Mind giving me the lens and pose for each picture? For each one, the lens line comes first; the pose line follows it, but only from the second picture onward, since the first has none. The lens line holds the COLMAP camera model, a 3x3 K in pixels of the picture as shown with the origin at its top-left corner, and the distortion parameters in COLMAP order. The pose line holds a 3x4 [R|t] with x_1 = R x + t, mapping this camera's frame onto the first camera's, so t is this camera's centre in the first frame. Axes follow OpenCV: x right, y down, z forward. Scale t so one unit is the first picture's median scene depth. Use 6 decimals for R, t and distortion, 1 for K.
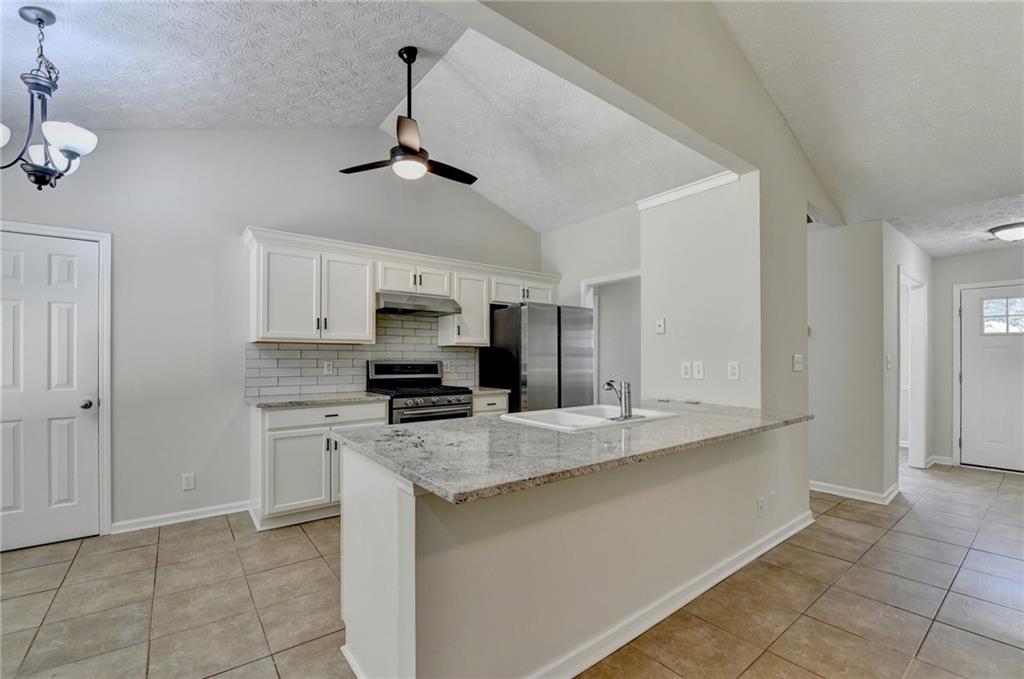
lens RADIAL K [[429.9, 0, 518.9], [0, 429.9, 355.7], [0, 0, 1]] dist [-0.017912, -0.000543]
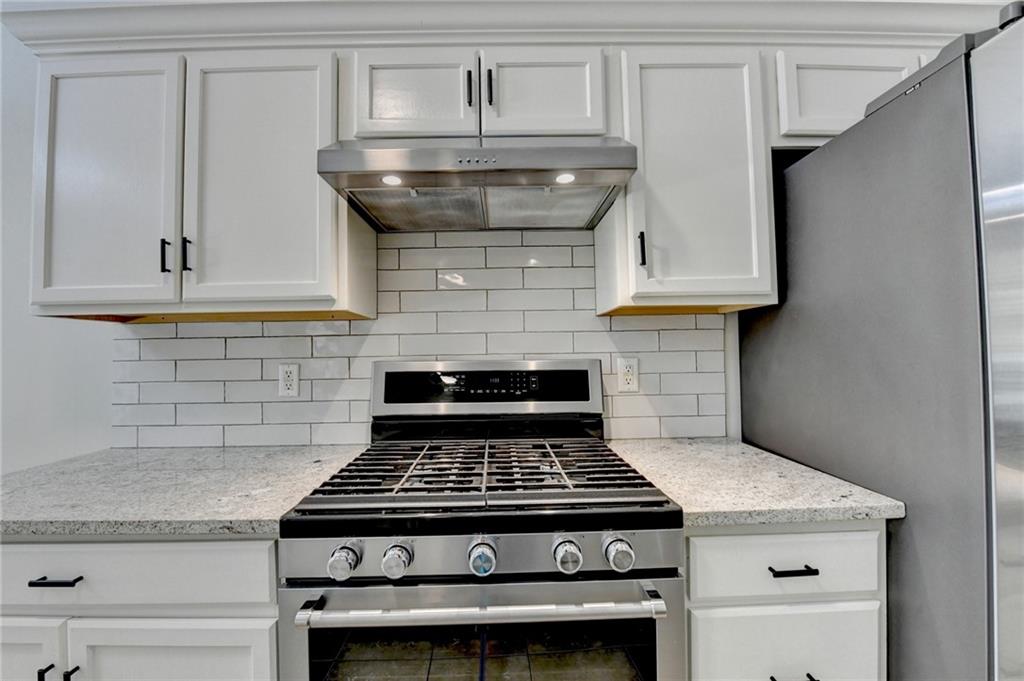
lens RADIAL K [[406.4, 0, 512.0], [0, 406.4, 340.5], [0, 0, 1]] dist [-0.017187, -0.000013]
pose [[0.797035, -0.028781, -0.603247, -0.059728], [0.021585, 0.999583, -0.019170, 0.002901], [0.603548, 0.002258, 0.797324, 0.846774]]
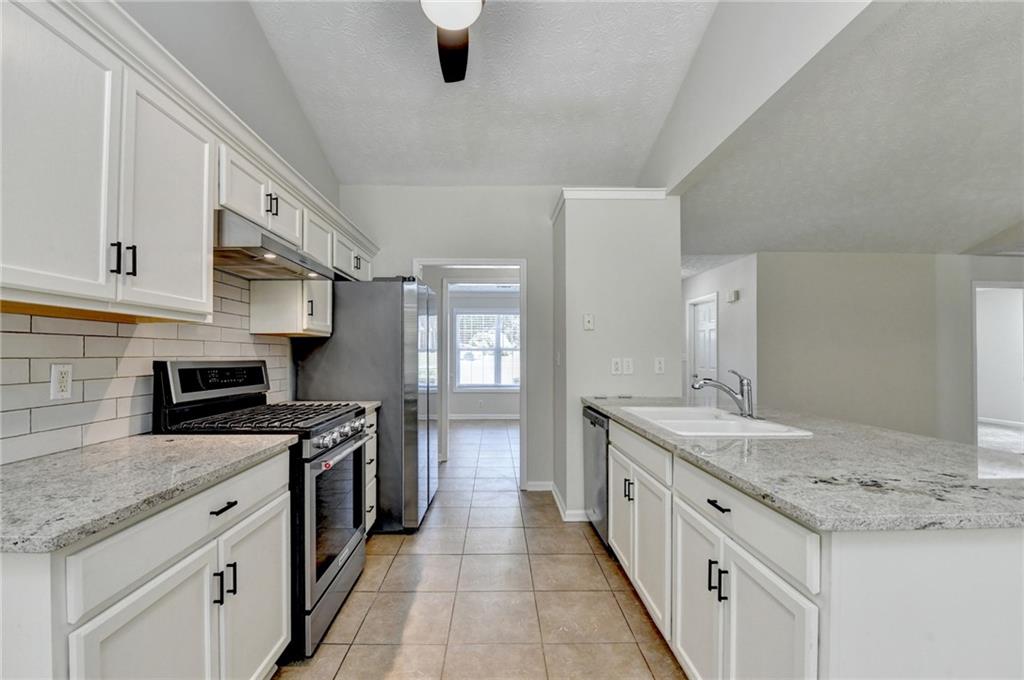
lens RADIAL K [[430.0, 0, 491.2], [0, 430.0, 347.2], [0, 0, 1]] dist [-0.022114, -0.000413]
pose [[0.621254, 0.012491, 0.783510, -0.507911], [-0.002640, 0.999901, -0.013847, 0.002487], [-0.783605, 0.006534, 0.621225, 0.503908]]
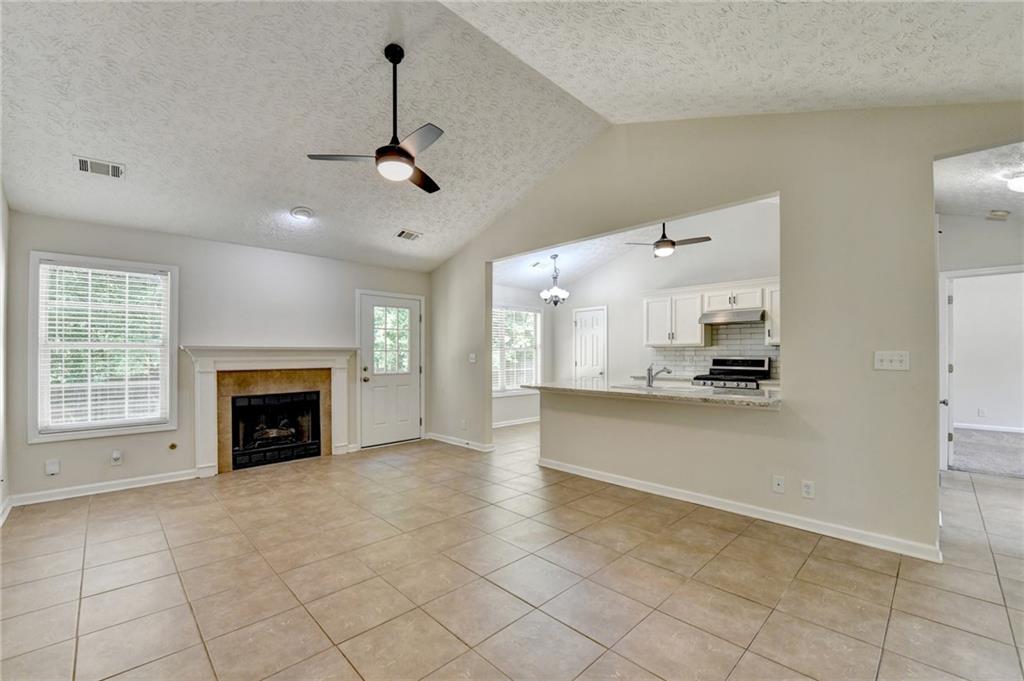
lens RADIAL K [[436.2, 0, 494.8], [0, 436.2, 348.5], [0, 0, 1]] dist [-0.020288, -0.000774]
pose [[0.080084, -0.014999, -0.996675, 1.216125], [0.004980, 0.999880, -0.014647, 0.000621], [0.996776, -0.003791, 0.080149, 0.102476]]
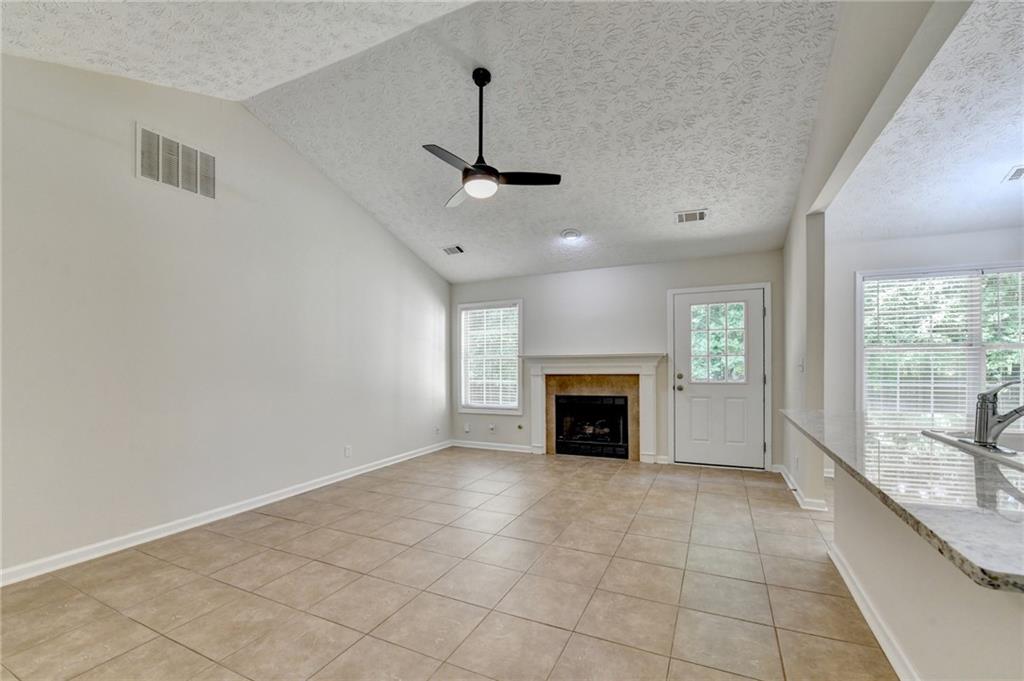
lens RADIAL K [[415.4, 0, 512.9], [0, 415.4, 365.0], [0, 0, 1]] dist [-0.002223, -0.000245]
pose [[-0.899613, 0.010229, -0.436568, 0.705929], [0.011512, 0.999934, -0.000292, 0.006203], [0.436536, -0.005289, -0.899671, 0.738381]]
